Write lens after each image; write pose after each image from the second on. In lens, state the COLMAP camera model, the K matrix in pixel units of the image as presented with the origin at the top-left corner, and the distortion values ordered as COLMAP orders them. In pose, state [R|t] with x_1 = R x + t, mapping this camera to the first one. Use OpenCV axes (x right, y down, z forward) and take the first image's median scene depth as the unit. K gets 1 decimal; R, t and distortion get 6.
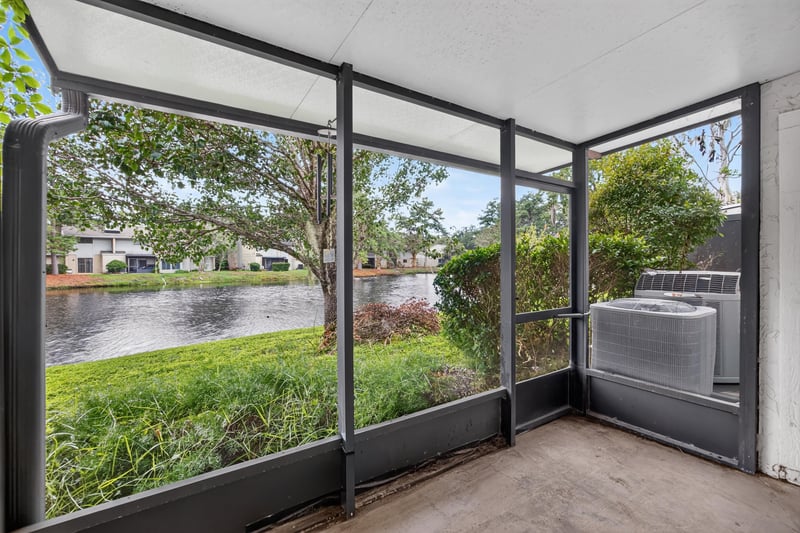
lens RADIAL K [[342.3, 0, 402.3], [0, 342.3, 266.7], [0, 0, 1]] dist [0.002014, 0.001535]
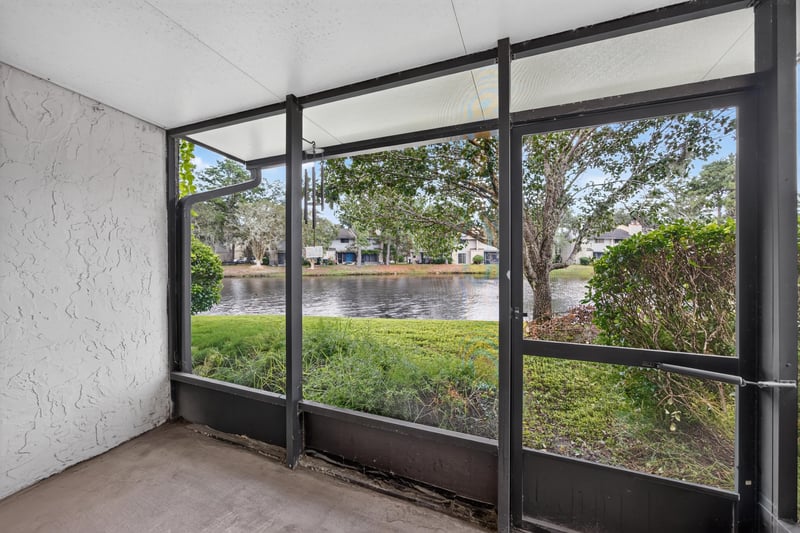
lens RADIAL K [[322.4, 0, 398.4], [0, 322.4, 267.0], [0, 0, 1]] dist [0.030467, 0.000110]
pose [[0.557045, 0.027987, -0.830010, 0.604546], [-0.010227, 0.999587, 0.026841, -0.013782], [0.830419, -0.006464, 0.557102, 0.400237]]
